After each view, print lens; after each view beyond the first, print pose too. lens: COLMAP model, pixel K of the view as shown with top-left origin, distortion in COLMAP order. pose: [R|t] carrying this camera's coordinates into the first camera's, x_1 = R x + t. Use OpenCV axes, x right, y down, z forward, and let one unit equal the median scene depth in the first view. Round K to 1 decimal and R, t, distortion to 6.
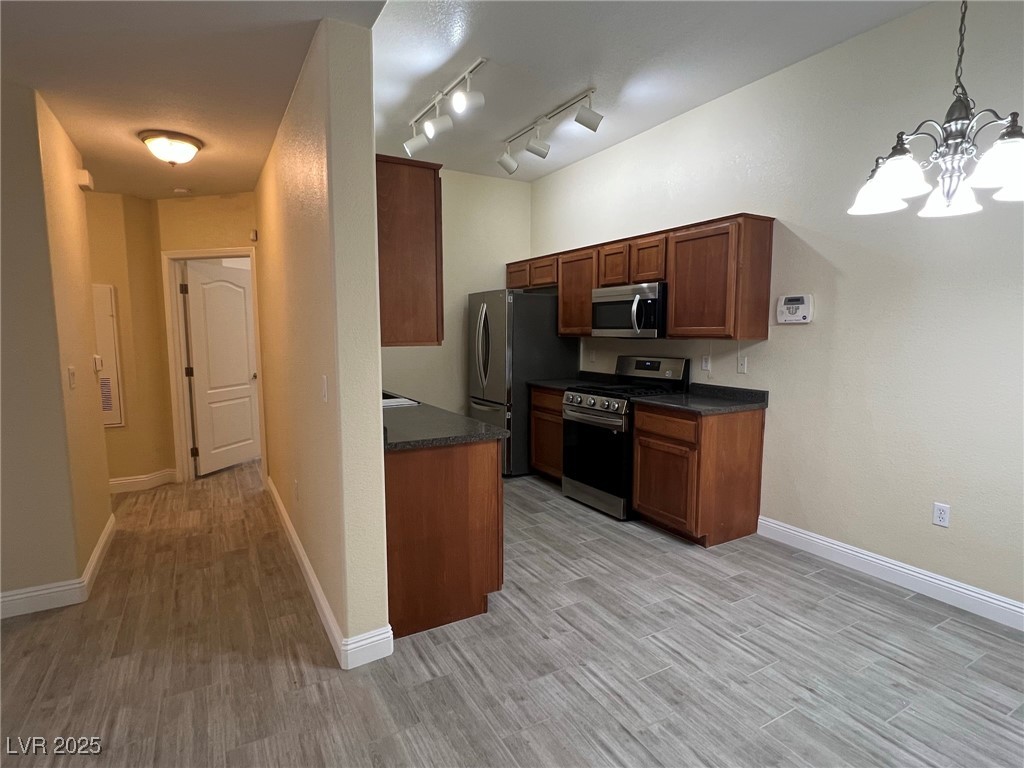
lens RADIAL K [[537.6, 0, 508.2], [0, 537.6, 385.4], [0, 0, 1]] dist [-0.001246, 0.002611]
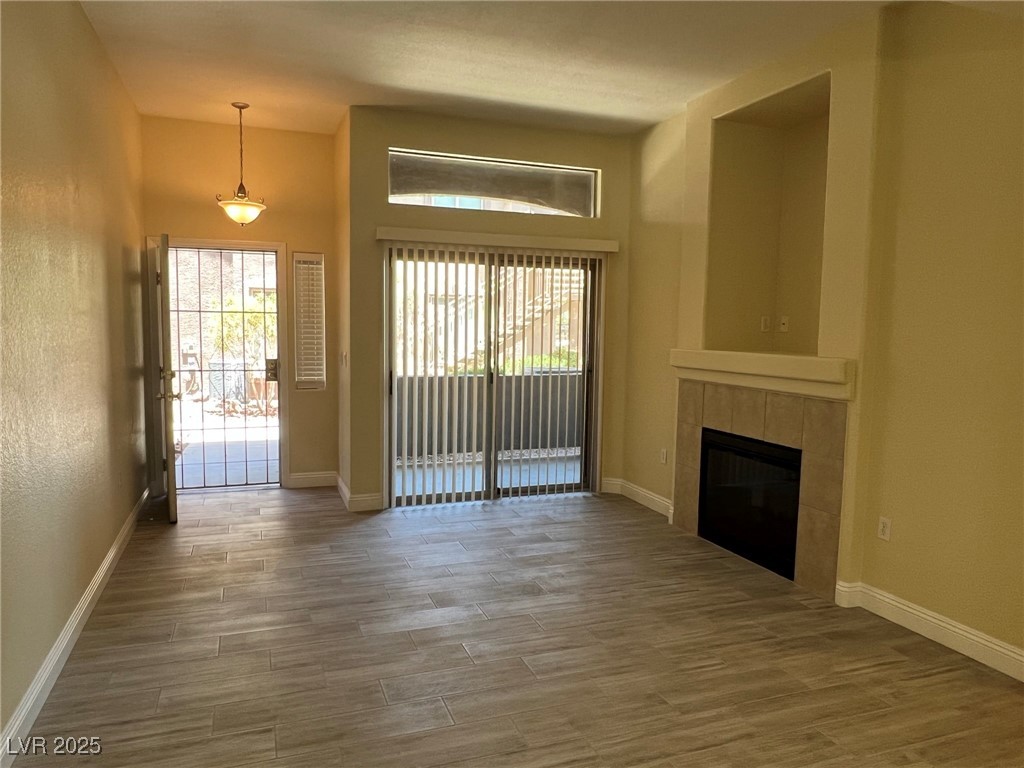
lens RADIAL K [[701.7, 0, 508.6], [0, 701.7, 388.9], [0, 0, 1]] dist [0.001824, -0.003309]
pose [[-0.159752, 0.091155, -0.982939, 0.182160], [-0.120933, 0.986420, 0.111133, -0.032103], [0.979722, 0.136623, -0.146559, 0.224434]]
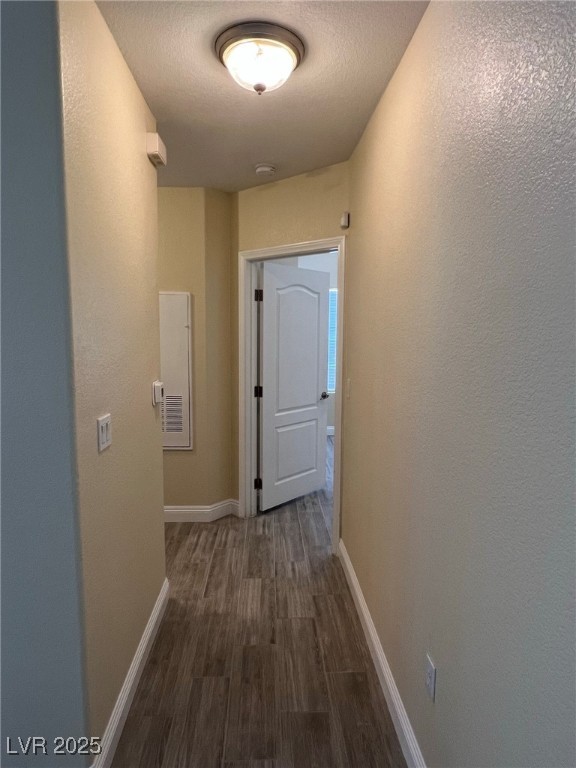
lens RADIAL K [[468.1, 0, 289.2], [0, 468.1, 384.6], [0, 0, 1]] dist [-0.007732, 0.001373]
pose [[0.894183, 0.063762, -0.443139, -0.278214], [-0.060685, 0.997933, 0.021136, -0.070930], [0.443570, 0.007992, 0.896204, 0.447492]]
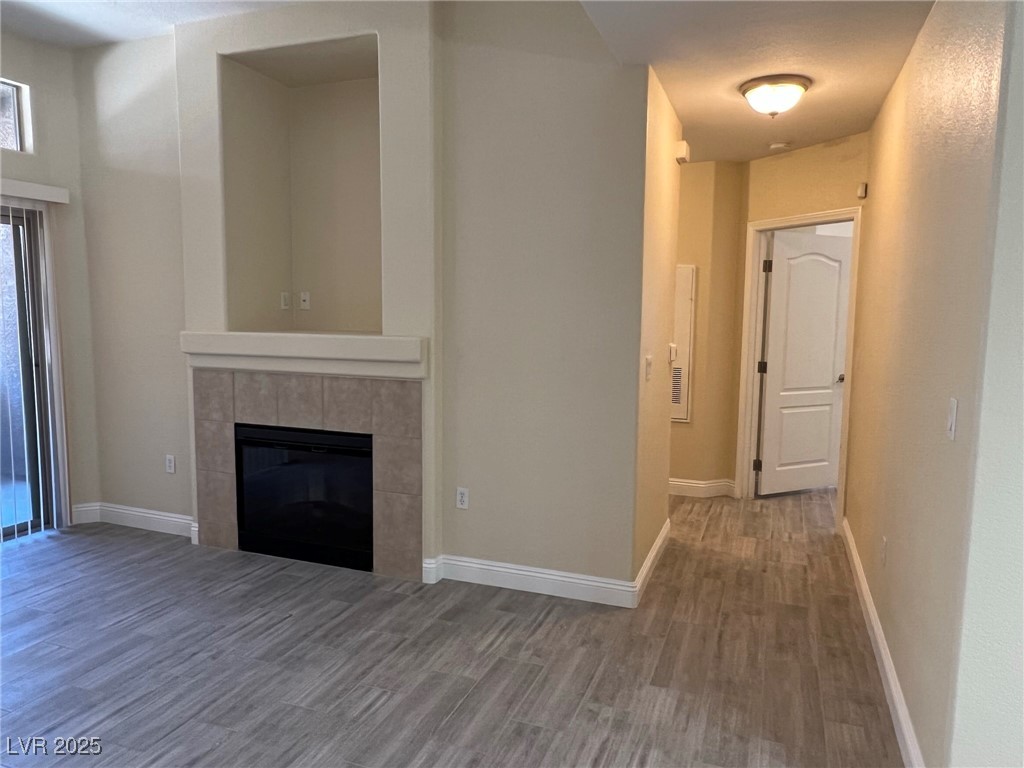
lens RADIAL K [[701.7, 0, 512.2], [0, 701.7, 383.9], [0, 0, 1]] dist [0.001824, -0.003309]
pose [[0.638174, 0.094692, -0.764046, -0.021251], [-0.095414, 0.994484, 0.043556, -0.013015], [0.763957, 0.045105, 0.643689, 0.026956]]
